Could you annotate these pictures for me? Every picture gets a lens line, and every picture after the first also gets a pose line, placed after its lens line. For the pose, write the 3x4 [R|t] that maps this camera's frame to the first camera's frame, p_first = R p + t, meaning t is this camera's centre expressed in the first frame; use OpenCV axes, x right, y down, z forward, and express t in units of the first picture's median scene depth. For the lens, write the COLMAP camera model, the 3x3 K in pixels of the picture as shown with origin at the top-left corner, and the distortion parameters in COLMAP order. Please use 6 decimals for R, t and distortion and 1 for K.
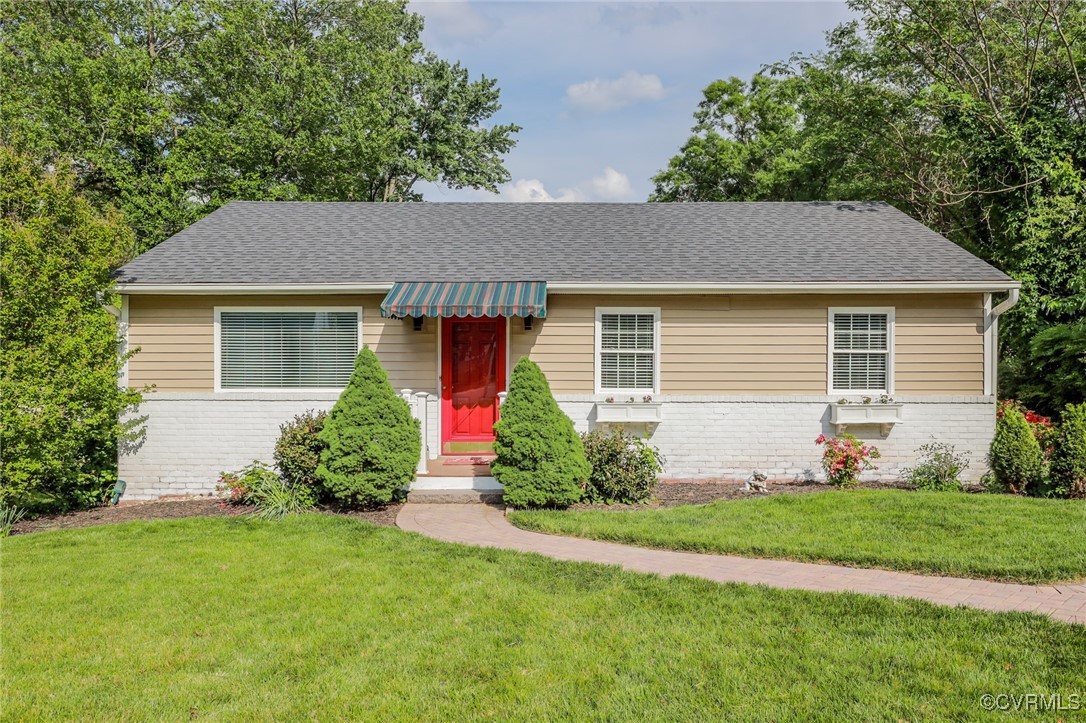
lens RADIAL K [[824.2, 0, 542.1], [0, 824.2, 364.1], [0, 0, 1]] dist [0.003514, 0.000773]
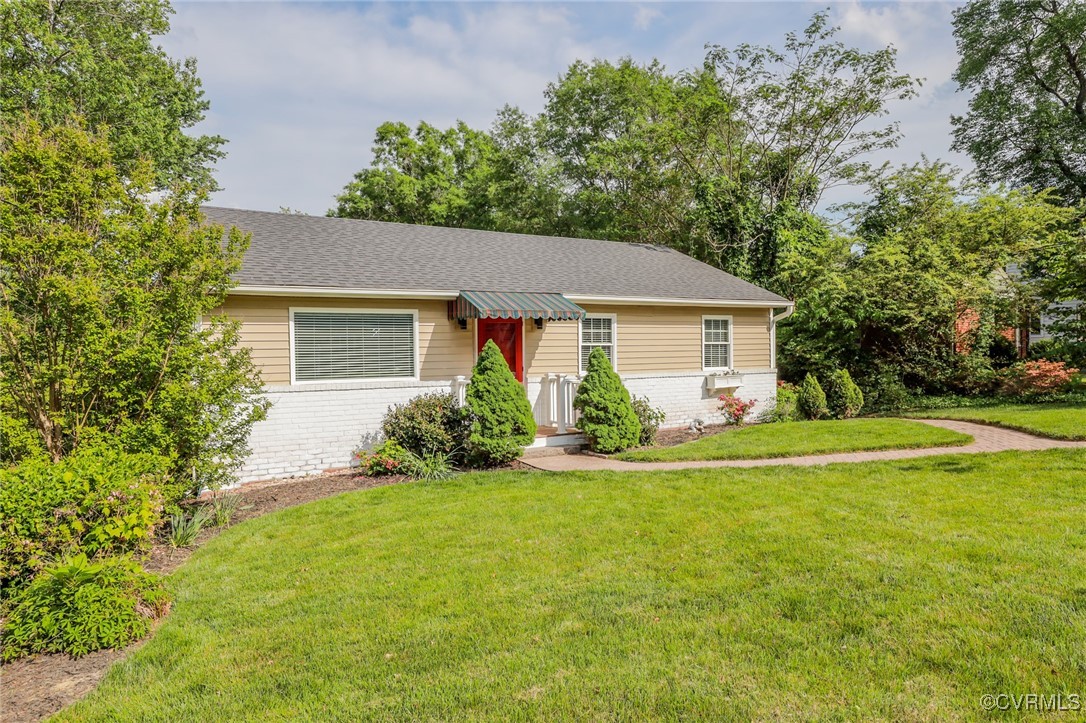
lens RADIAL K [[691.3, 0, 540.2], [0, 691.3, 375.4], [0, 0, 1]] dist [-0.001218, 0.000460]
pose [[0.849405, -0.032326, 0.526751, -0.608375], [0.018710, 0.999339, 0.031157, -0.001010], [-0.527410, -0.016609, 0.849449, 0.039399]]
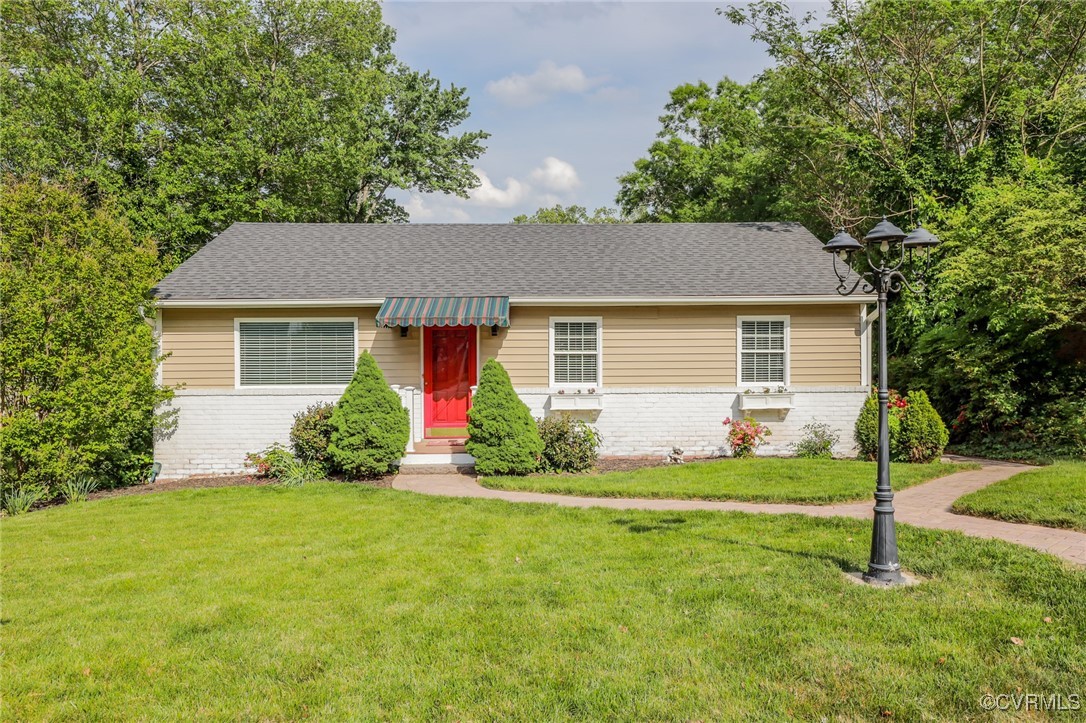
lens RADIAL K [[855.3, 0, 543.0], [0, 855.3, 361.5], [0, 0, 1]] dist [0.010808, 0.001690]
pose [[0.999454, -0.007455, 0.032184, 0.013718], [0.007485, 0.999972, -0.000815, -0.001395], [-0.032177, 0.001056, 0.999482, -0.273161]]
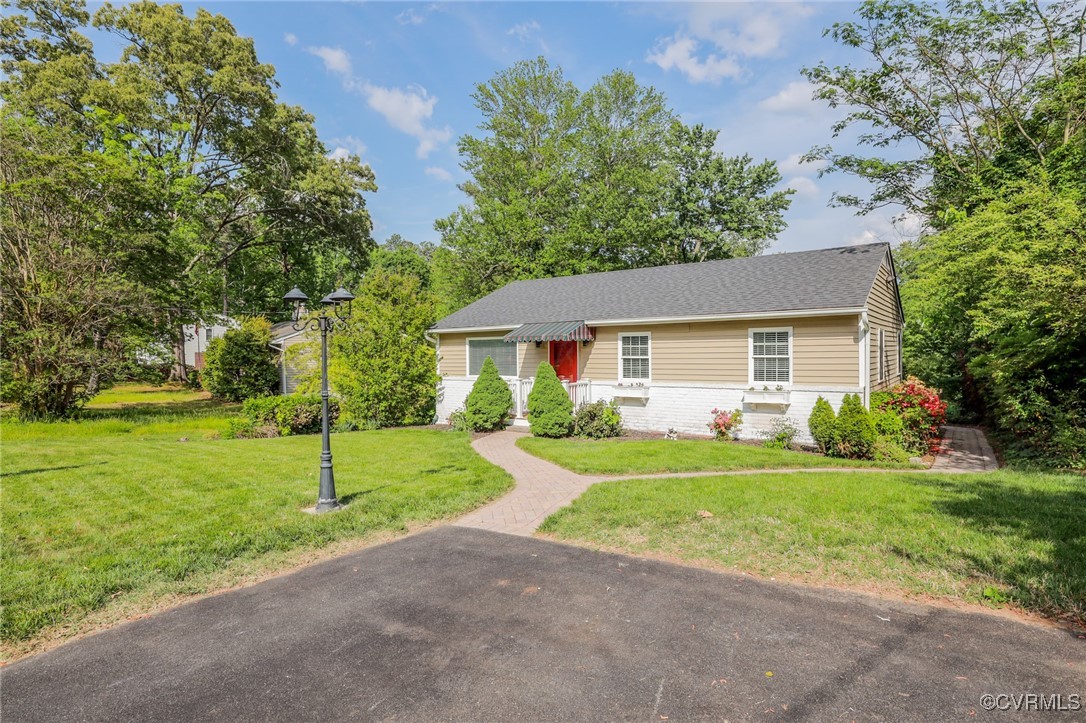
lens RADIAL K [[563.7, 0, 543.0], [0, 563.7, 361.5], [0, 0, 1]] dist [-0.000555, -0.000076]
pose [[0.813937, -0.000857, -0.580952, 0.645217], [0.004468, 0.999979, 0.004785, -0.012853], [0.580935, -0.006490, 0.813924, -0.098129]]
